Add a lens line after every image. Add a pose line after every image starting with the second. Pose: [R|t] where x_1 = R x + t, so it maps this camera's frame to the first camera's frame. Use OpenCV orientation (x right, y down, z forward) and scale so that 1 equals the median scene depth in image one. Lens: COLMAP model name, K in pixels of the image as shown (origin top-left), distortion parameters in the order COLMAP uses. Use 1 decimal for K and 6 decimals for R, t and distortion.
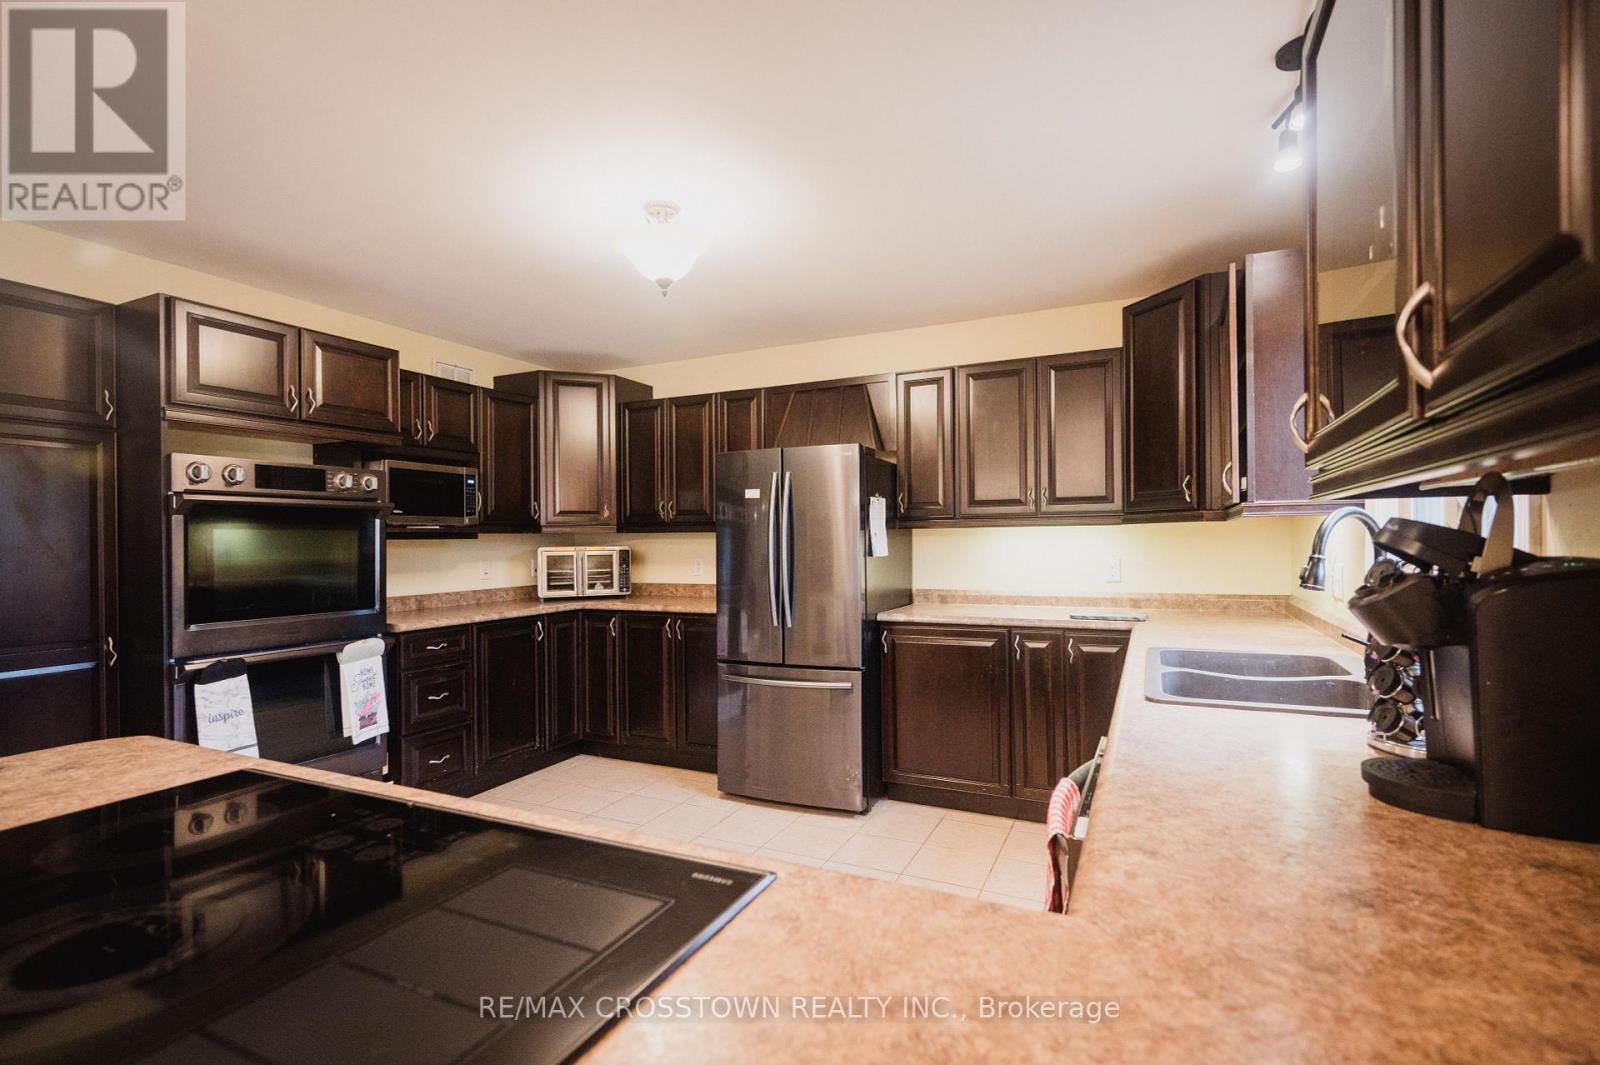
lens RADIAL K [[737.1, 0, 814.5], [0, 737.1, 540.3], [0, 0, 1]] dist [0.000259, -0.000097]
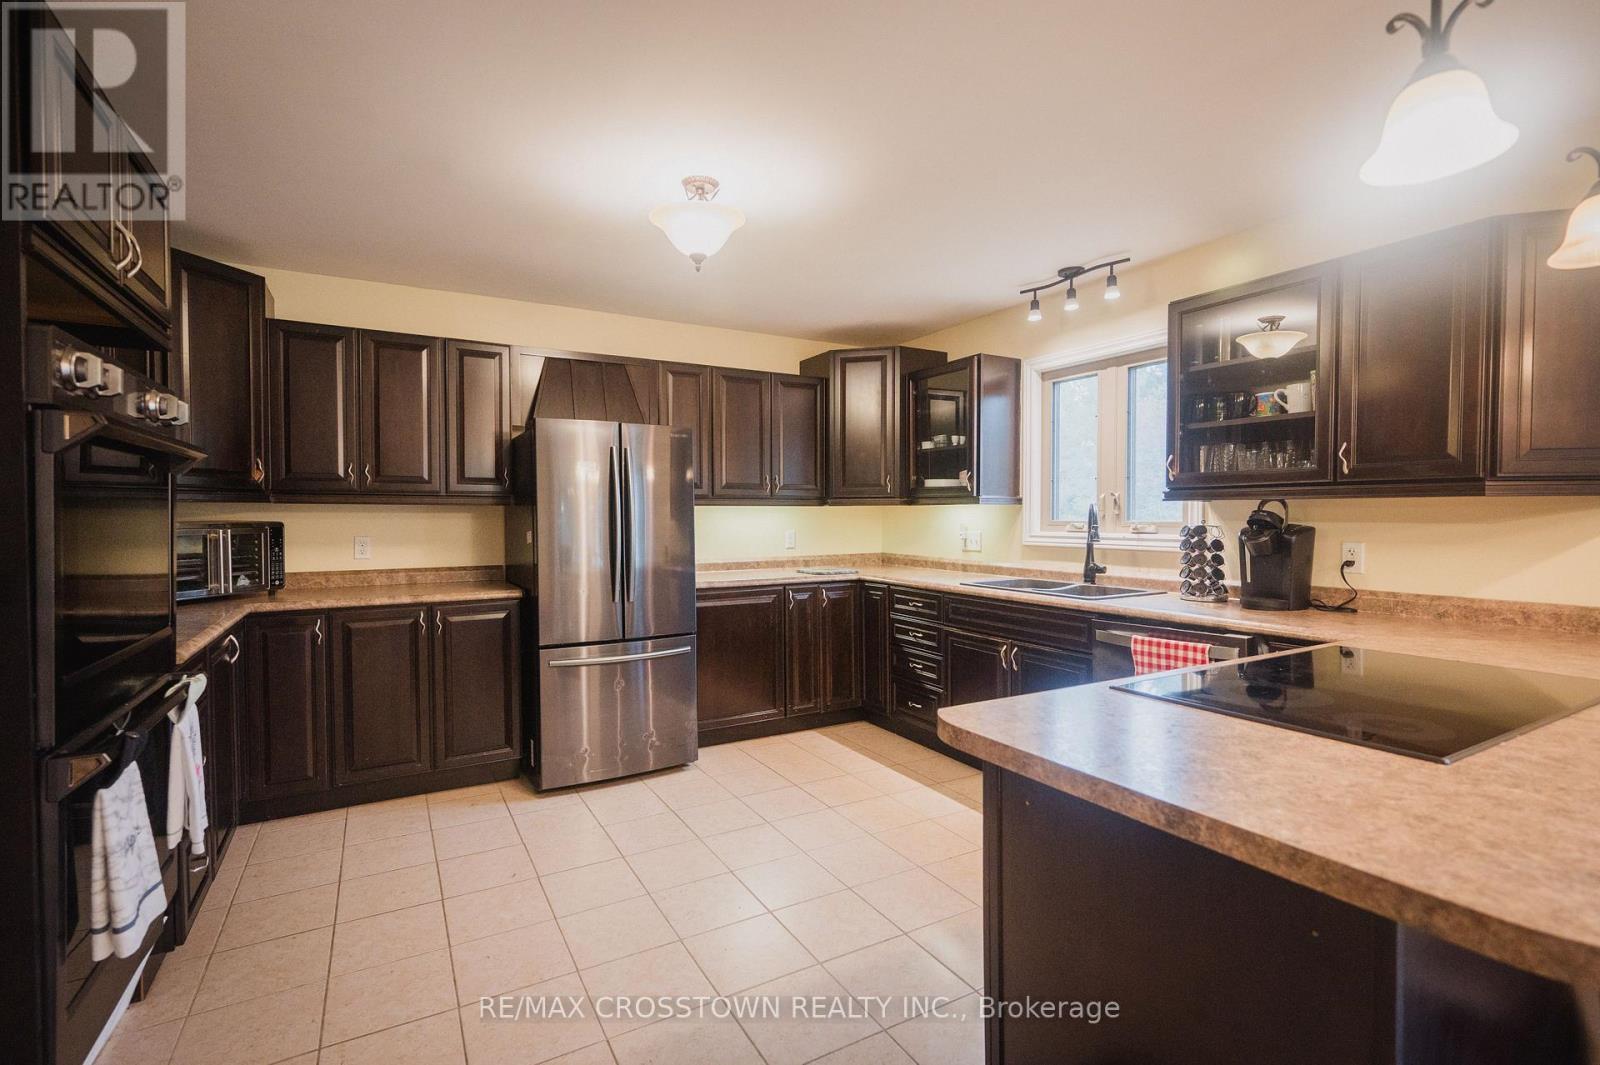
lens RADIAL K [[728.1, 0, 789.6], [0, 728.1, 522.5], [0, 0, 1]] dist [0.000634, 0.000276]
pose [[0.583372, 0.001699, 0.812203, -0.649239], [-0.004555, 0.999989, 0.001180, 0.006946], [-0.812192, -0.004388, 0.583373, 0.219315]]
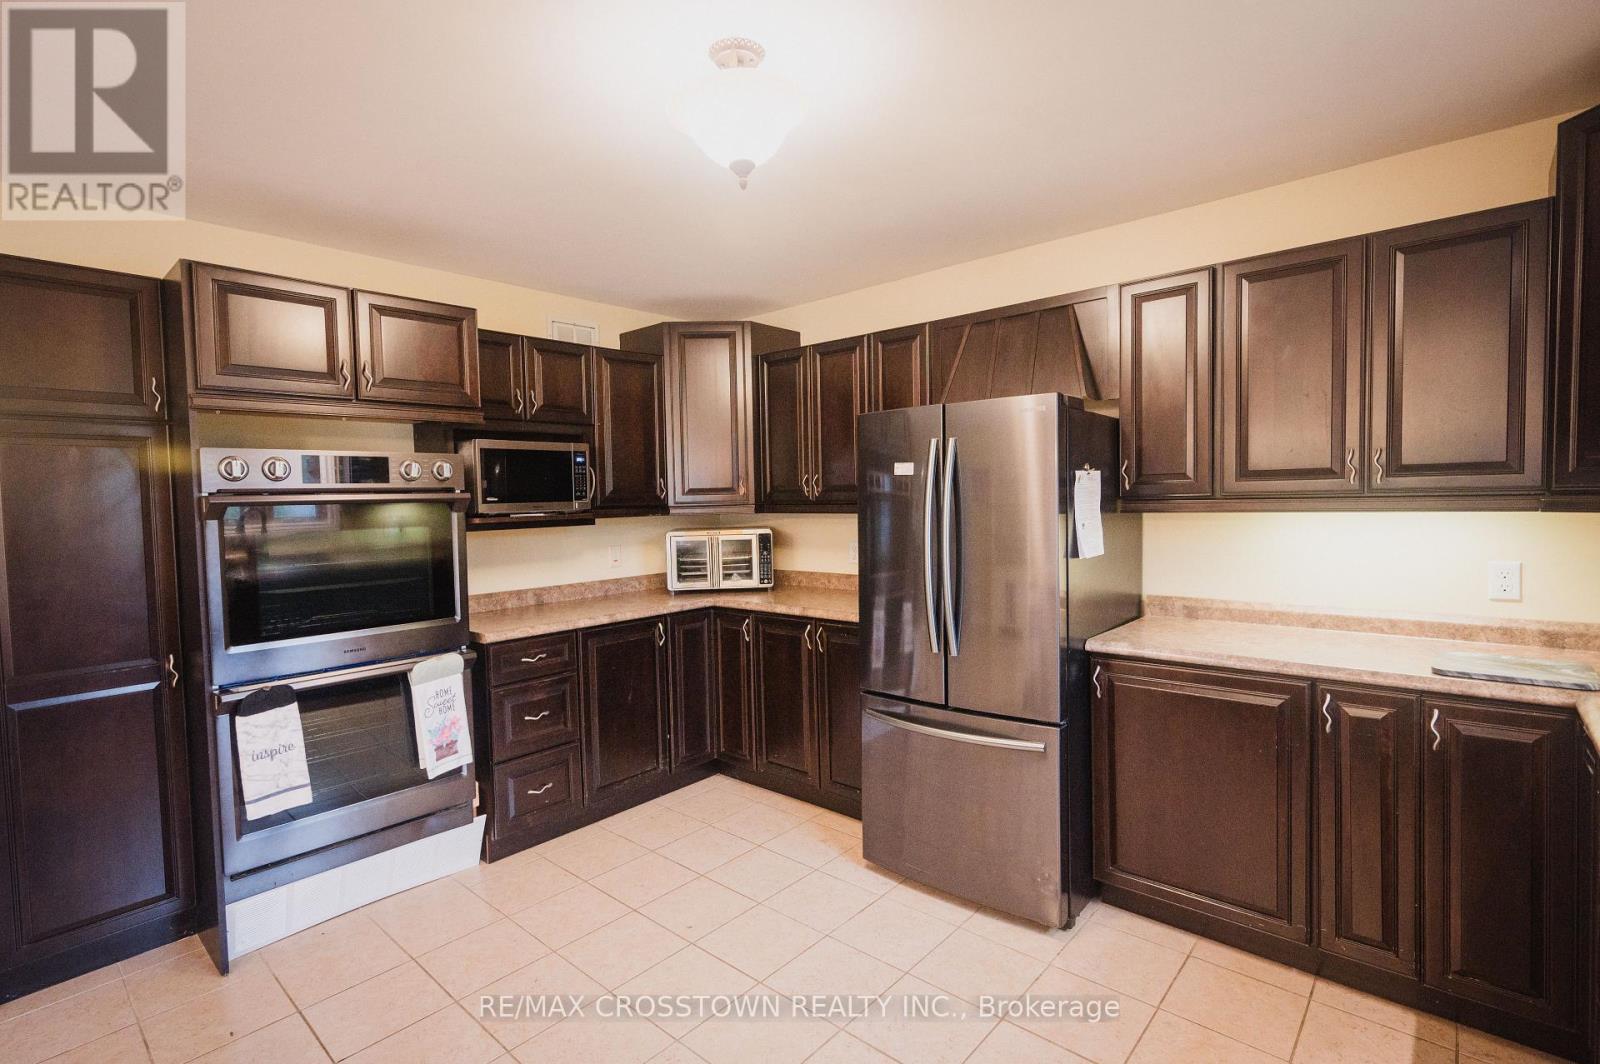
lens RADIAL K [[755.6, 0, 800.0], [0, 755.6, 532.0], [0, 0, 1]] dist [0.001433, 0.000274]
pose [[0.957289, 0.002148, -0.289125, 0.030974], [0.012952, 0.998650, 0.050301, -0.037165], [0.288843, -0.051898, 0.955969, 0.237185]]
